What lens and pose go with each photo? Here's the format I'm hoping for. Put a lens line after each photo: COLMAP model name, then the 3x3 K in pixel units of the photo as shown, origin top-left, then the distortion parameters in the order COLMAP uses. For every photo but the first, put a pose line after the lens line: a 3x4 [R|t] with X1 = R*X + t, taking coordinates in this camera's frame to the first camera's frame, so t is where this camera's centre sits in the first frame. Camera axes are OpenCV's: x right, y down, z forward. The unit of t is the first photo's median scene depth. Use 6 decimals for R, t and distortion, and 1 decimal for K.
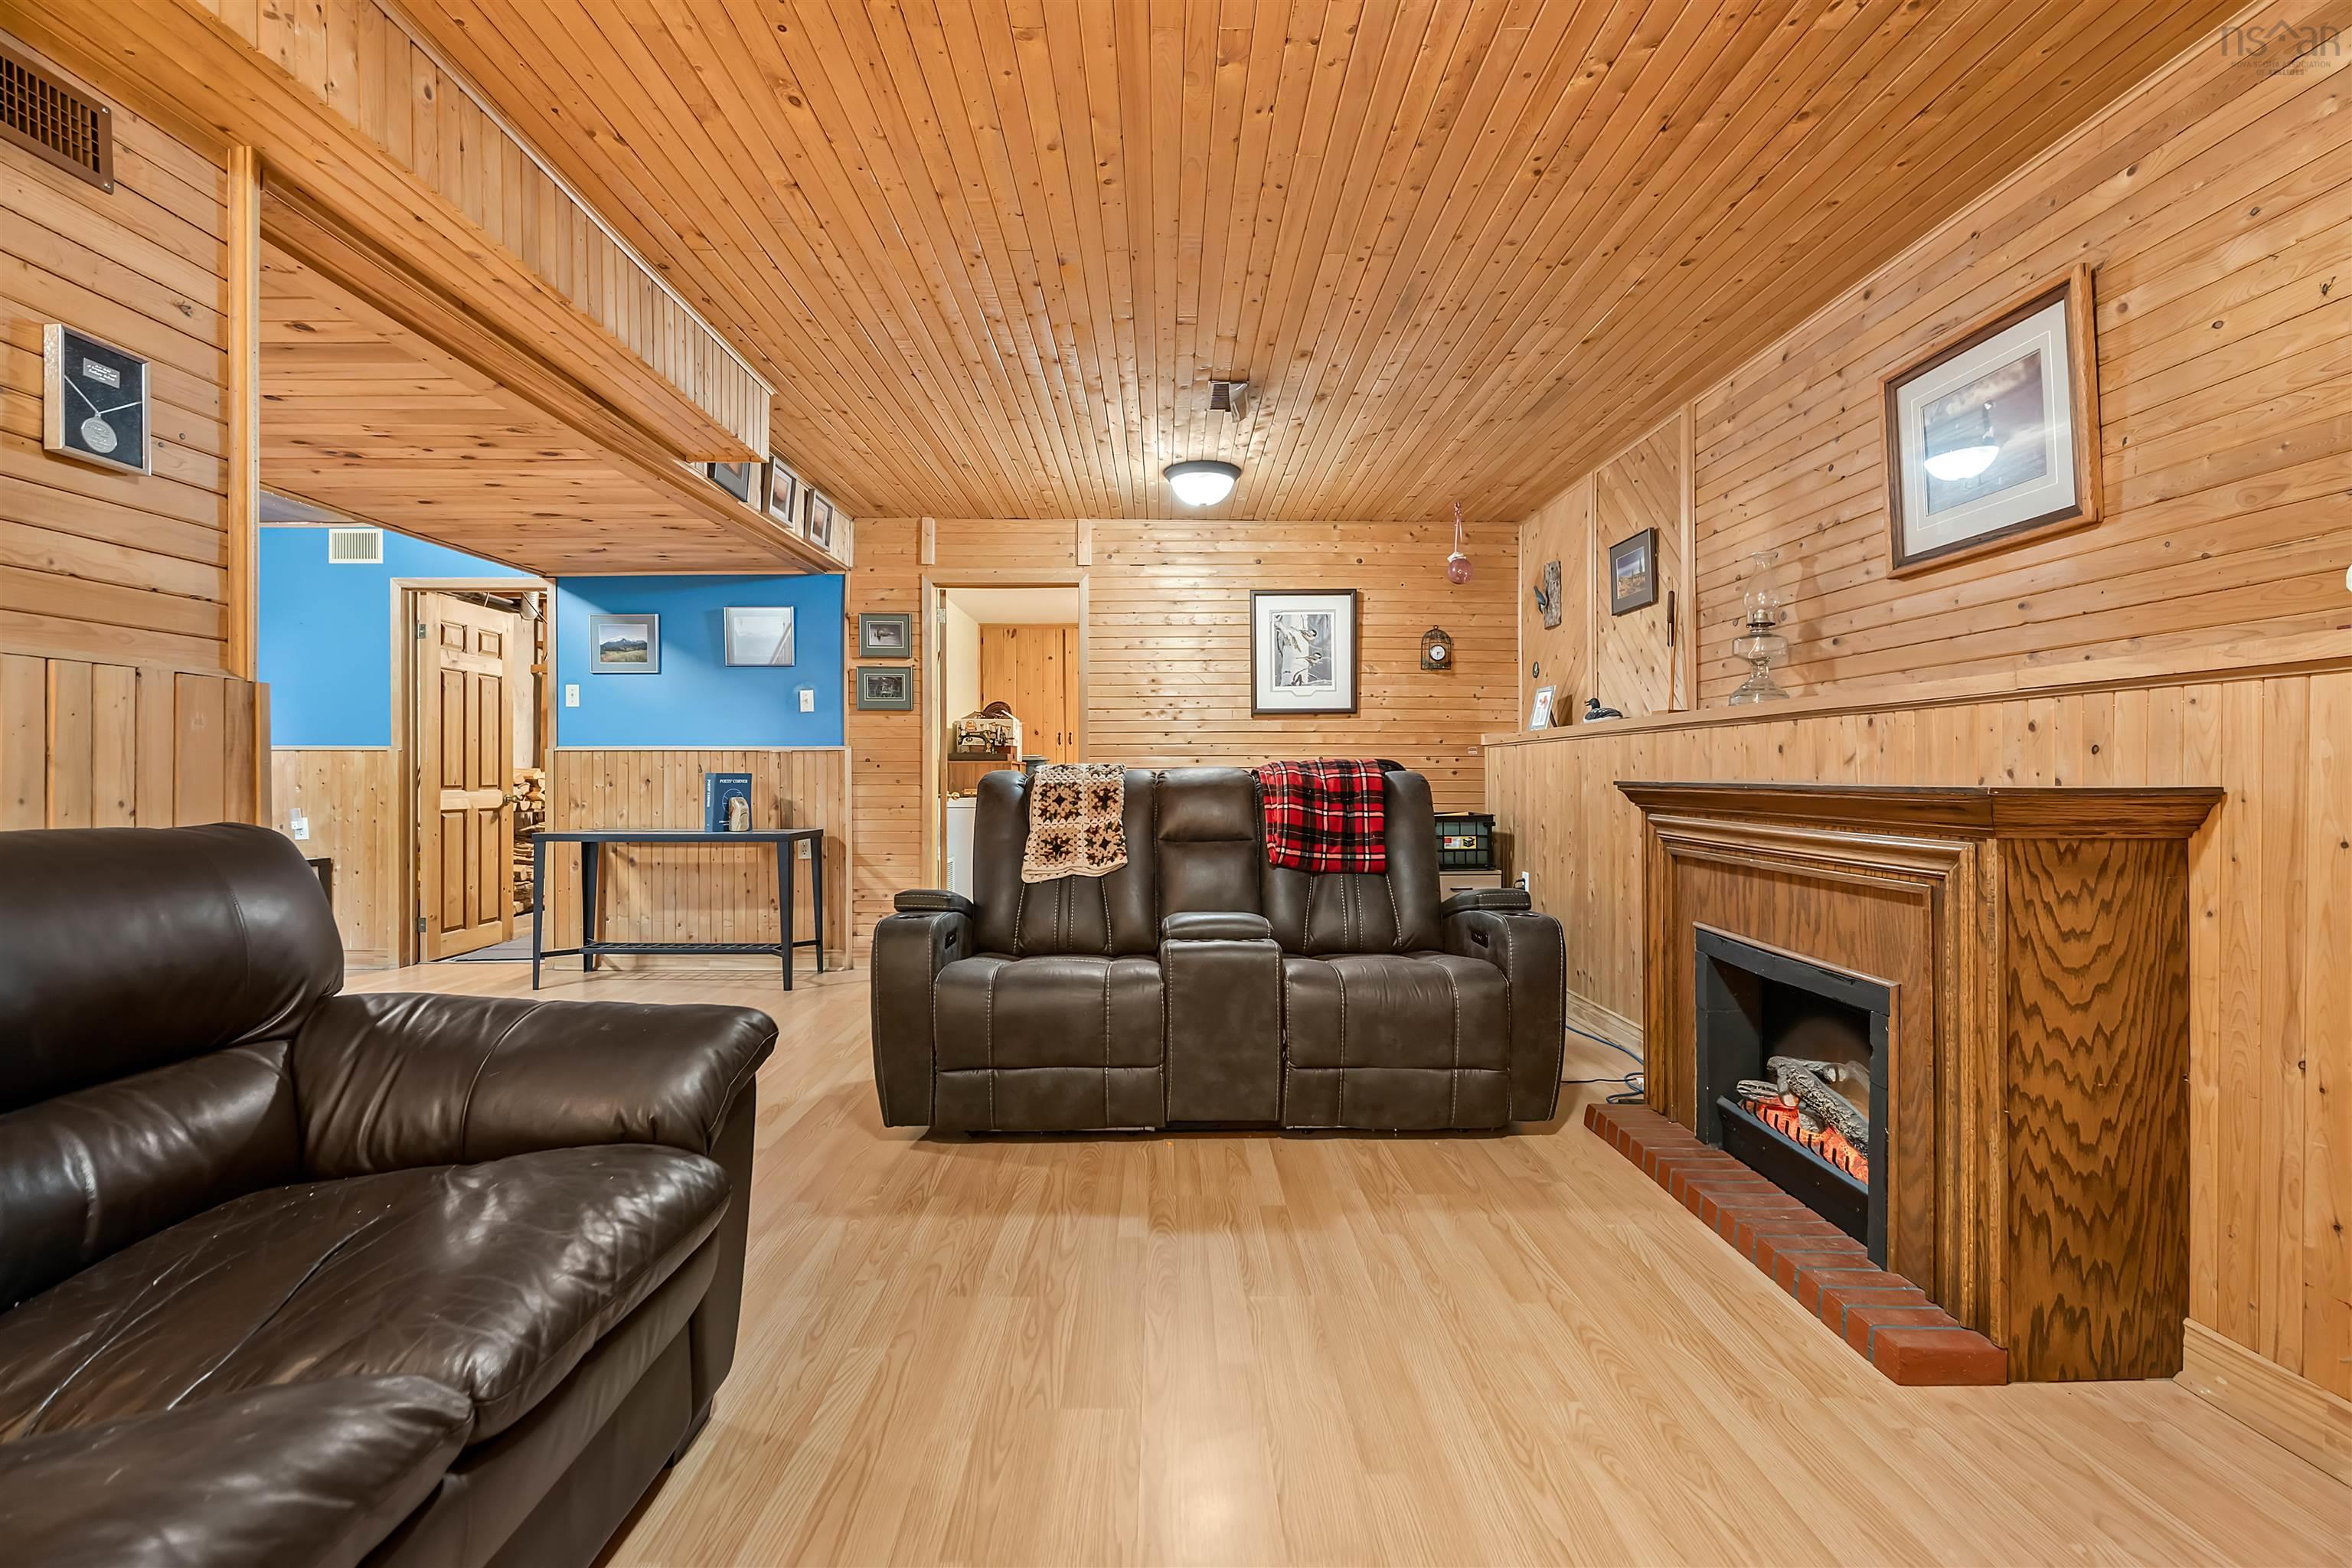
lens RADIAL K [[1019.5, 0, 1180.1], [0, 1019.5, 765.3], [0, 0, 1]] dist [-0.006720, 0.000764]
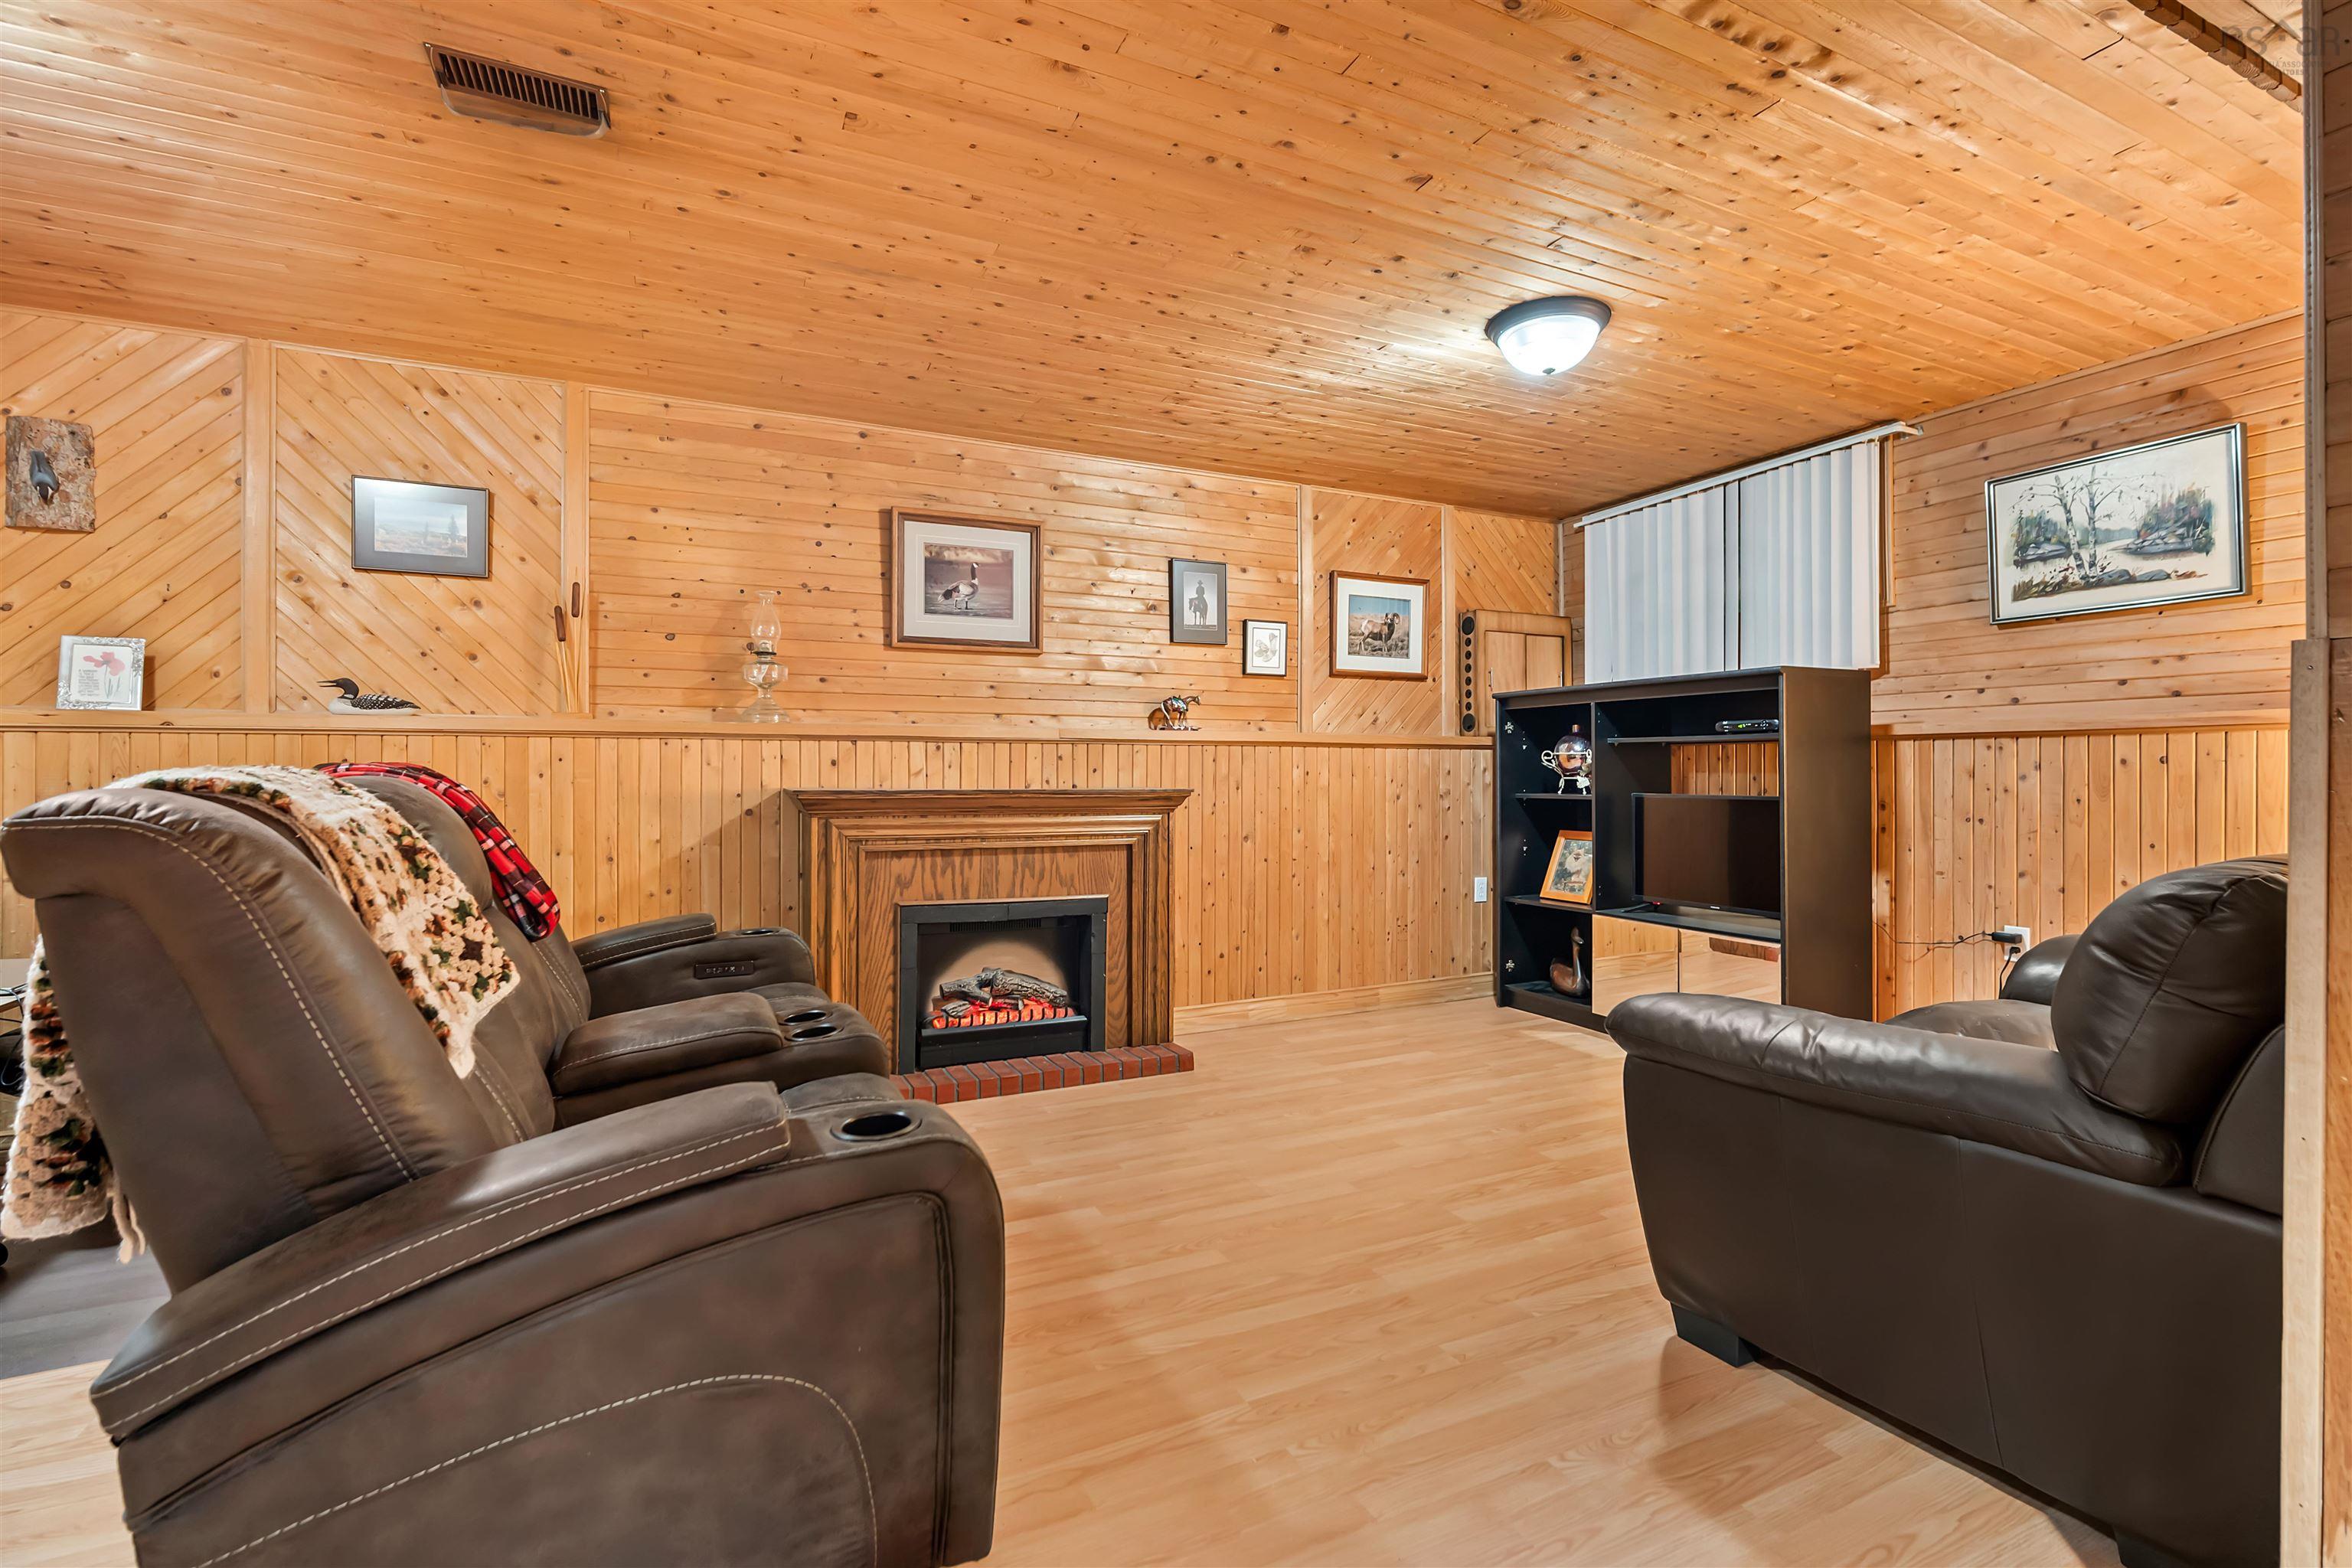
lens RADIAL K [[1019.5, 0, 1180.1], [0, 1019.5, 765.3], [0, 0, 1]] dist [-0.006720, 0.000764]
pose [[-0.408246, 0.012697, 0.912784, -0.813662], [-0.006347, 0.999840, -0.016747, 0.005593], [-0.912850, -0.012631, -0.408100, 1.256418]]
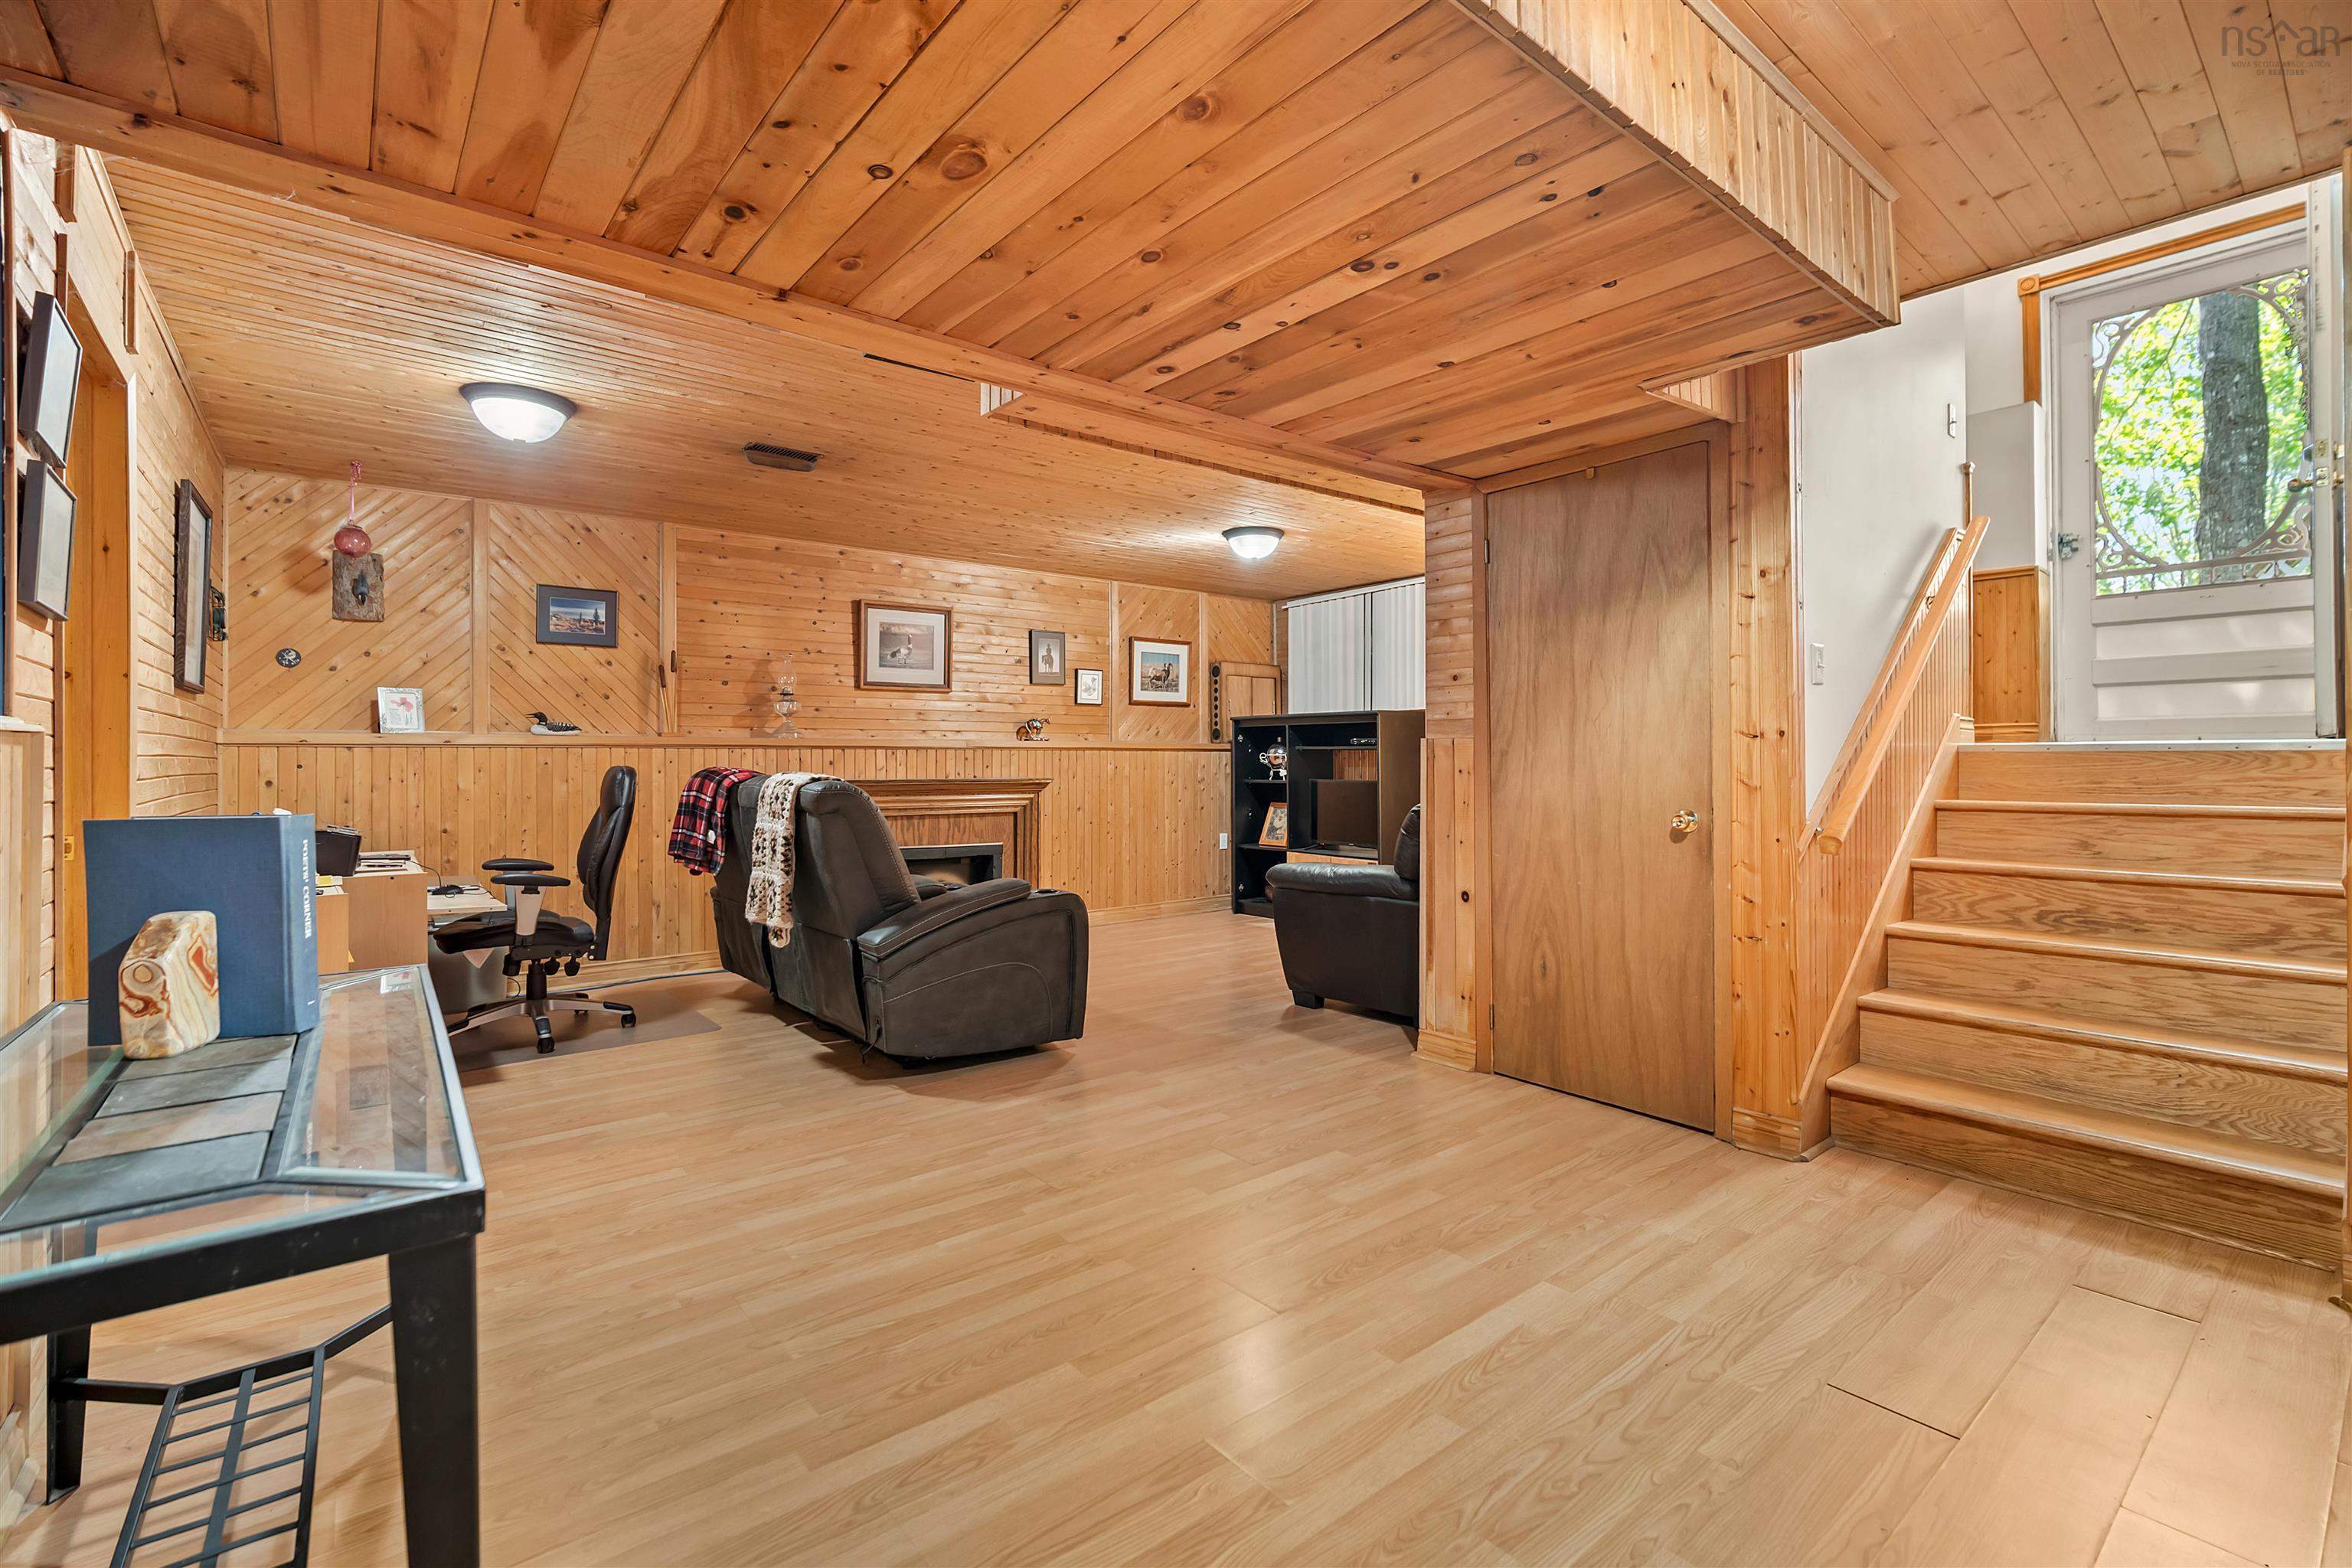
lens RADIAL K [[1019.5, 0, 1180.1], [0, 1019.5, 765.3], [0, 0, 1]] dist [-0.006720, 0.000764]
pose [[-0.608382, 0.003842, 0.793635, -1.596211], [-0.002352, 0.999975, -0.006644, -0.000160], [-0.793641, -0.005909, -0.608358, 1.882673]]
